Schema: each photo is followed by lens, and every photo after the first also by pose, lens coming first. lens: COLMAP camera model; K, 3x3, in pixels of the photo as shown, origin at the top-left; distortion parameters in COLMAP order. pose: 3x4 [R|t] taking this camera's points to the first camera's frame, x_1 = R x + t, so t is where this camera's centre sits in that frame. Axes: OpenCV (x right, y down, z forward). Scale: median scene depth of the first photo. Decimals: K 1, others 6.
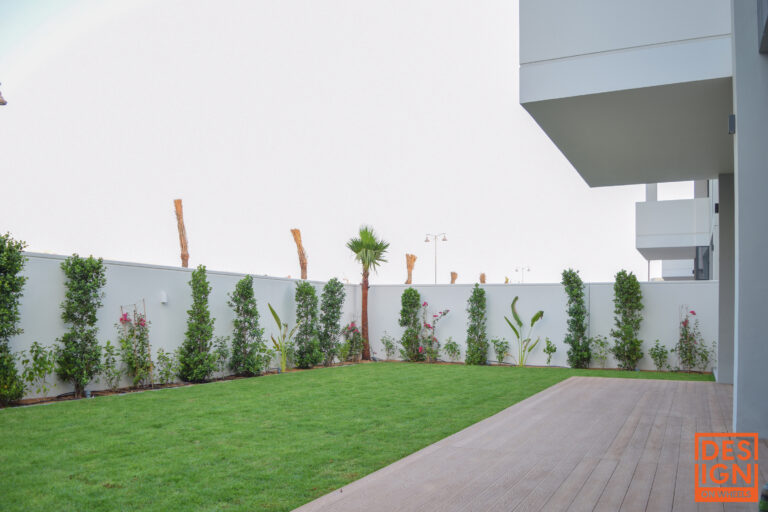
lens RADIAL K [[586.9, 0, 364.0], [0, 586.9, 254.6], [0, 0, 1]] dist [-0.075113, 0.006591]
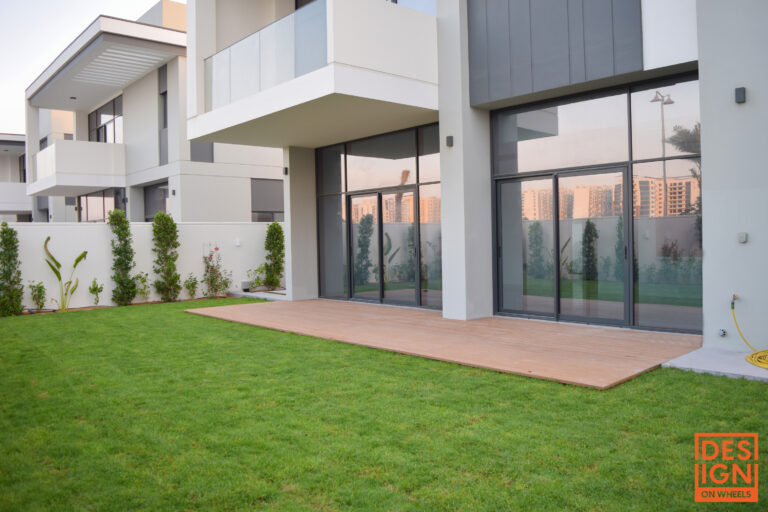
lens RADIAL K [[586.9, 0, 364.0], [0, 586.9, 254.6], [0, 0, 1]] dist [-0.075113, 0.006591]
pose [[0.435944, -0.044700, 0.898863, -0.359922], [-0.063340, 0.994765, 0.080189, -0.005055], [-0.897742, -0.091893, 0.430831, 0.163173]]
